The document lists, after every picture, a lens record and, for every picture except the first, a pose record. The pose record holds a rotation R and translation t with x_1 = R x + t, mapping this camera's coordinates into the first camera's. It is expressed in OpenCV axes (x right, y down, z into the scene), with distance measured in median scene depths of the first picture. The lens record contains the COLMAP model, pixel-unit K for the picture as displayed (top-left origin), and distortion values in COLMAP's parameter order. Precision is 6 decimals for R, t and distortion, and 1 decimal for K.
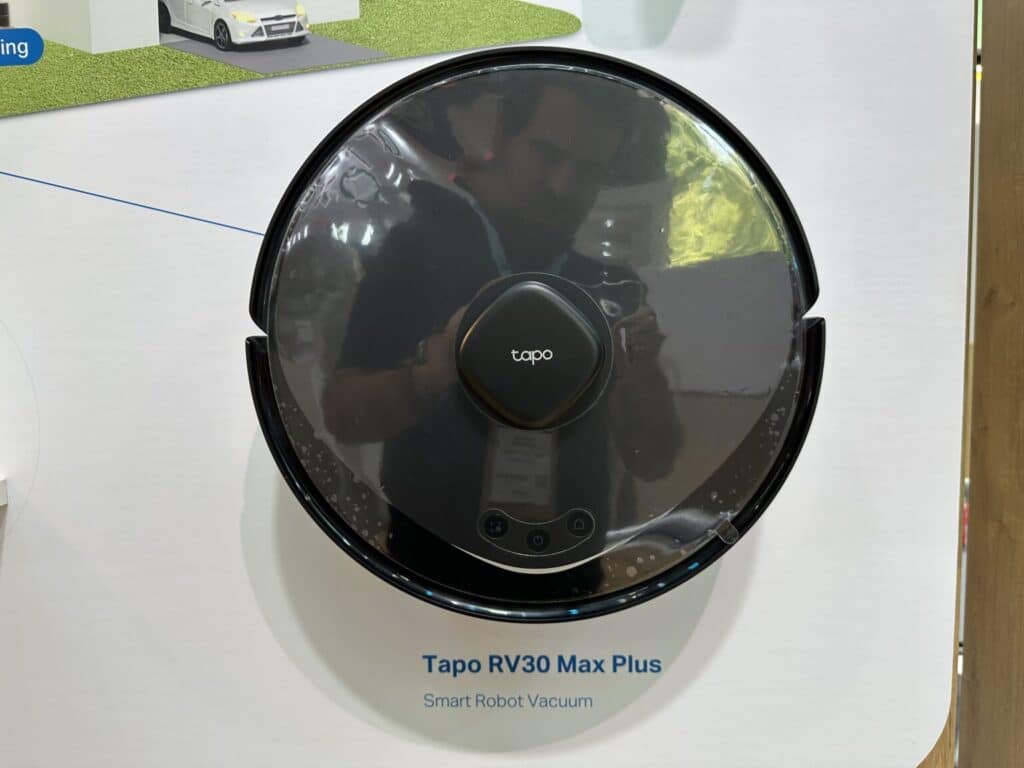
lens RADIAL K [[713.7, 0, 514.5], [0, 713.7, 384.4], [0, 0, 1]] dist [0.039922, 0.000448]
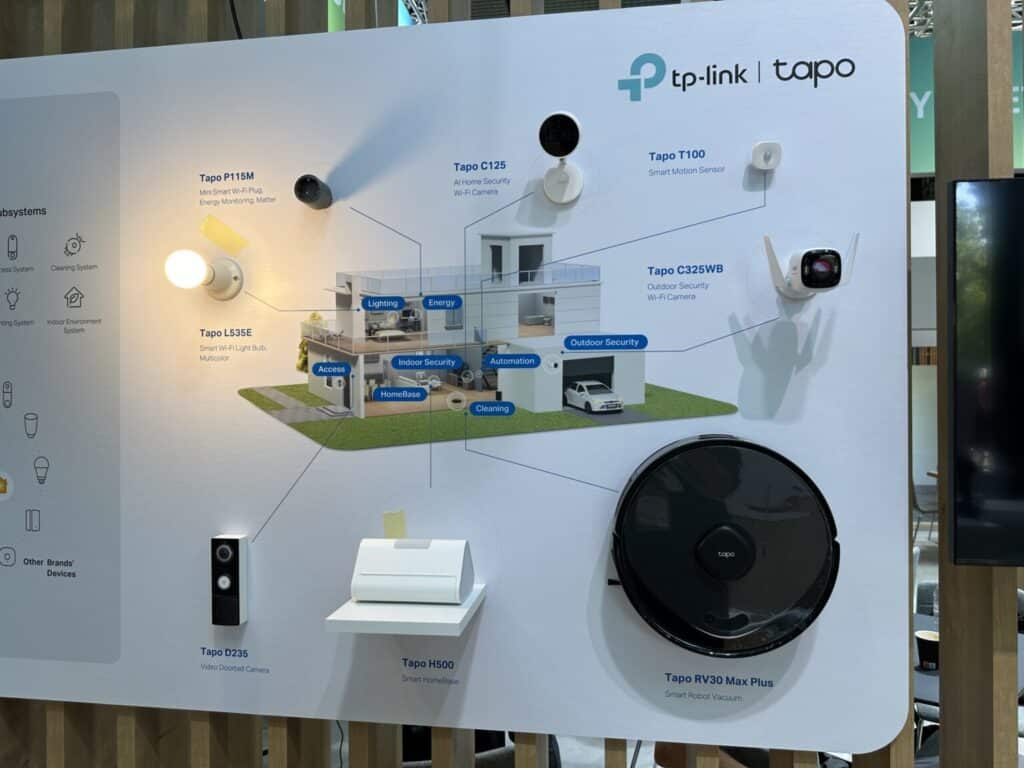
lens RADIAL K [[713.7, 0, 508.8], [0, 713.7, 381.4], [0, 0, 1]] dist [0.039922, 0.000448]
pose [[0.995705, 0.023510, -0.089550, -0.454327], [-0.032726, 0.994155, -0.102883, -0.307551], [0.086608, 0.105372, 0.990654, -1.471197]]
